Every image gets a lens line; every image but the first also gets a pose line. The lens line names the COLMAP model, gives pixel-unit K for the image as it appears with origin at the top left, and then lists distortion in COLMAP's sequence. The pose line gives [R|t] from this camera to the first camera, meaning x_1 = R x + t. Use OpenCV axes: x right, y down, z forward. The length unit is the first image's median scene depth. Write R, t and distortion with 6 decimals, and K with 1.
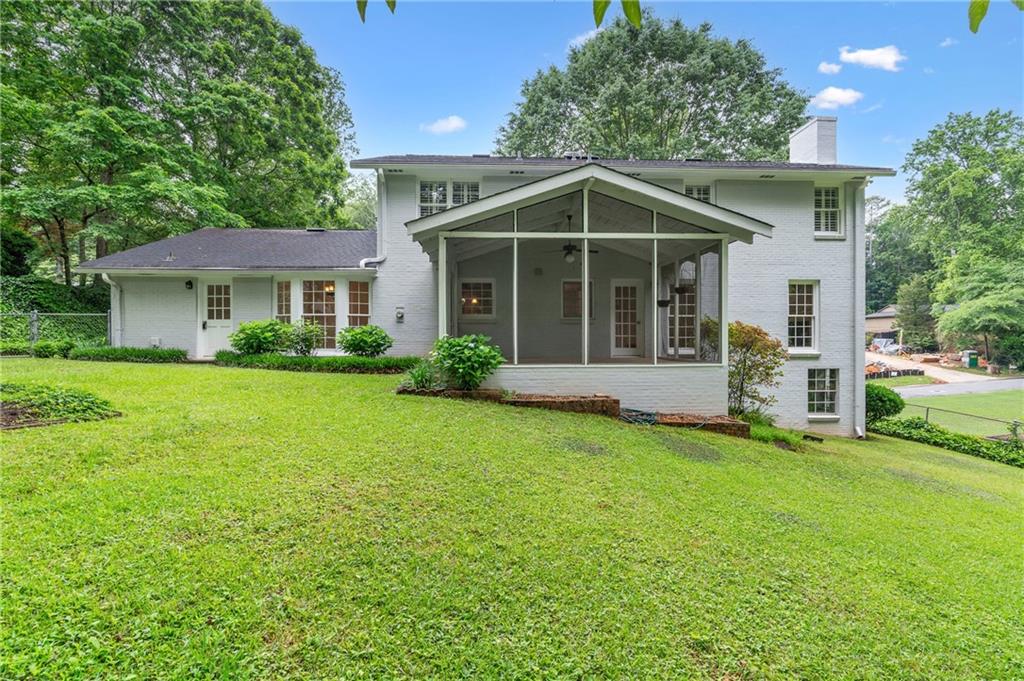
lens RADIAL K [[467.2, 0, 509.3], [0, 467.2, 347.1], [0, 0, 1]] dist [0.001047, 0.000733]
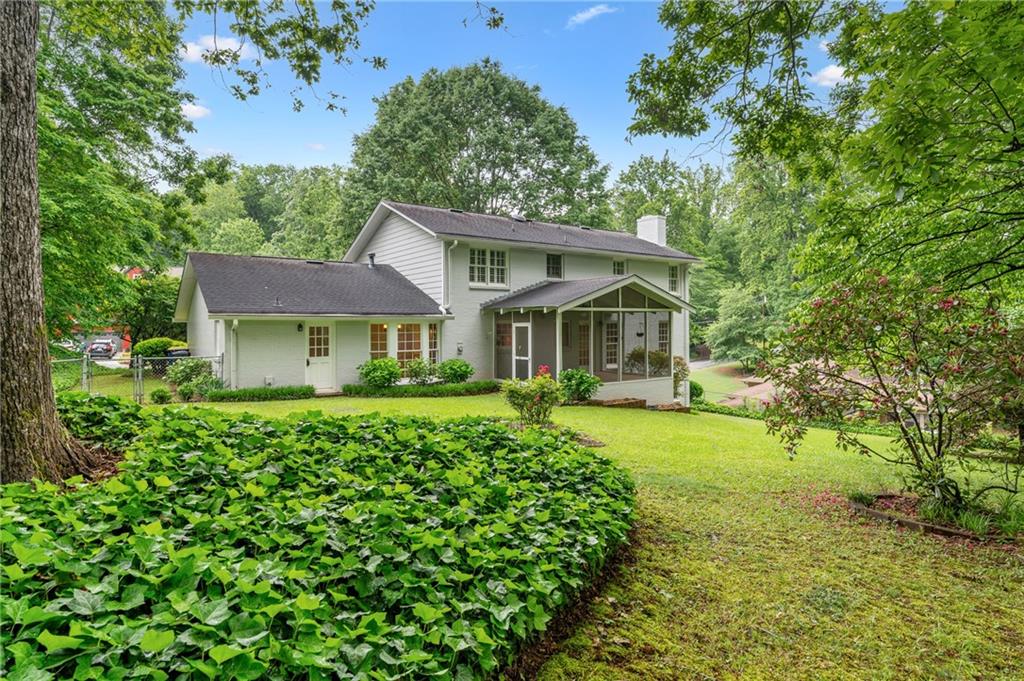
lens RADIAL K [[568.7, 0, 514.3], [0, 568.7, 332.8], [0, 0, 1]] dist [-0.001910, -0.000086]
pose [[0.834671, -0.011153, 0.550637, -0.988724], [0.015653, 0.999871, -0.003476, -0.105507], [-0.550527, 0.011520, 0.834738, -0.426457]]
